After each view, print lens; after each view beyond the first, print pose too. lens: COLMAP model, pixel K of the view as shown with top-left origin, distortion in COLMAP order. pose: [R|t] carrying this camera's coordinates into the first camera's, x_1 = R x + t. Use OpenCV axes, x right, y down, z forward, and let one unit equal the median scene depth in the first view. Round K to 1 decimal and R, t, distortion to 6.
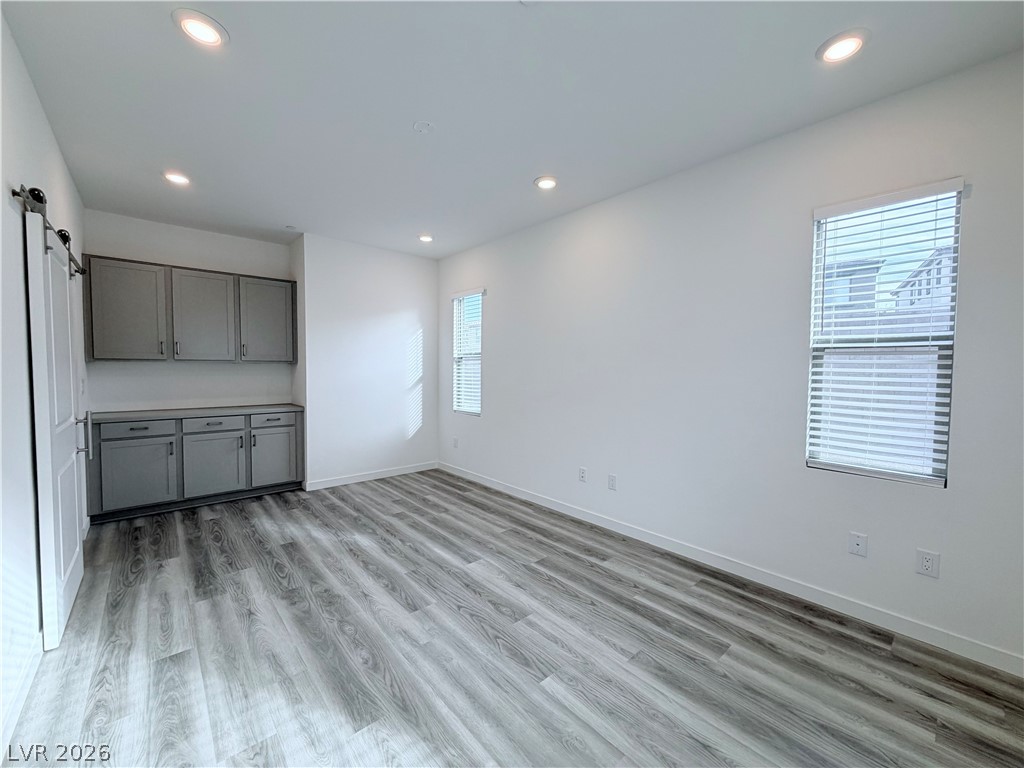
lens RADIAL K [[408.9, 0, 517.5], [0, 408.9, 383.6], [0, 0, 1]] dist [-0.001601, 0.000748]
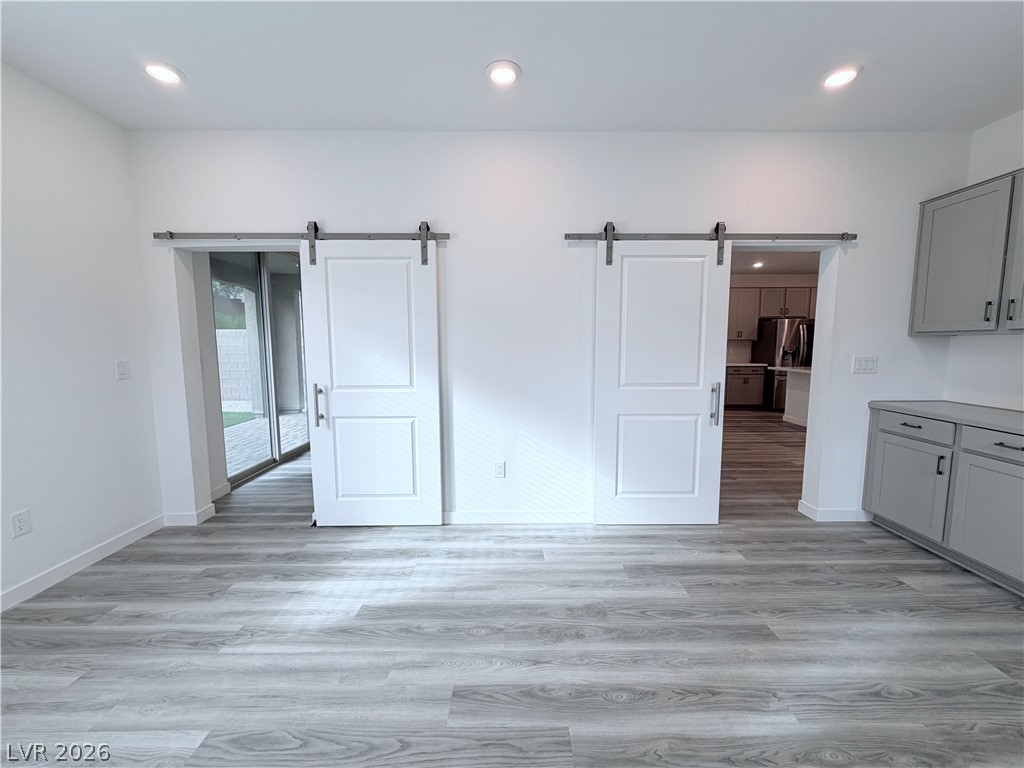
lens RADIAL K [[408.9, 0, 516.5], [0, 408.9, 386.0], [0, 0, 1]] dist [-0.001601, 0.000748]
pose [[-0.662802, 0.073806, -0.745149, 0.112217], [-0.029708, 0.991755, 0.124657, -0.036437], [0.748205, 0.104760, -0.655144, 1.054517]]
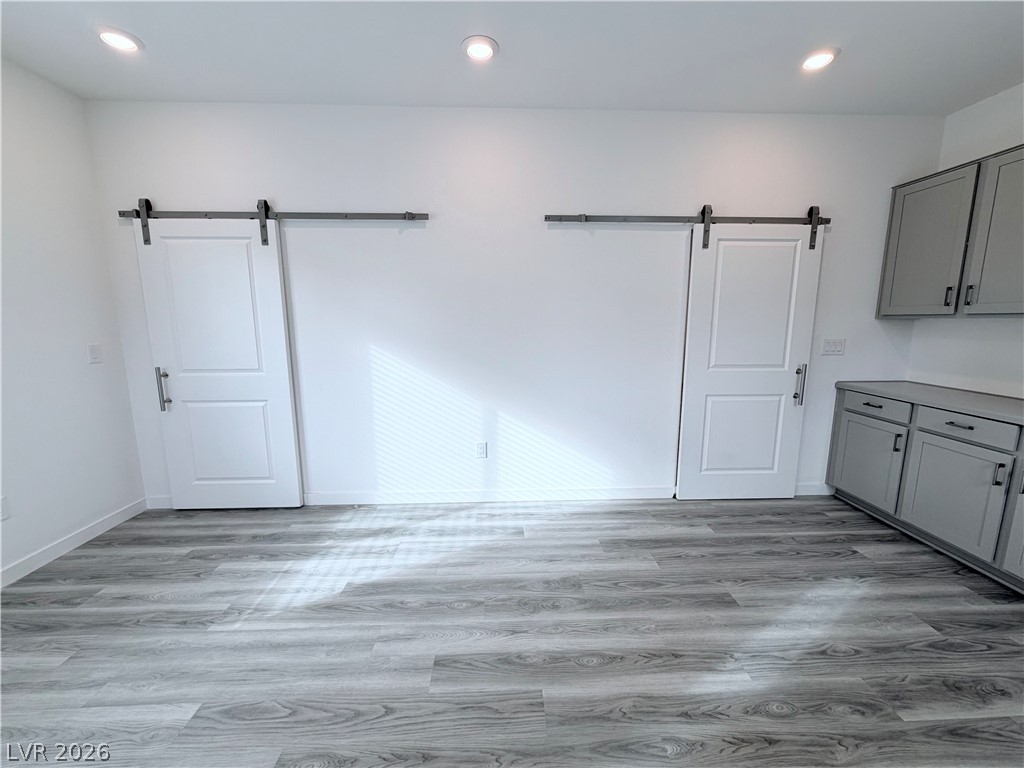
lens RADIAL K [[408.9, 0, 516.6], [0, 408.9, 386.0], [0, 0, 1]] dist [-0.001601, 0.000748]
pose [[-0.637421, 0.119280, -0.761227, 0.112609], [-0.030841, 0.983203, 0.179888, -0.051096], [0.769898, 0.138142, -0.623036, 1.071448]]
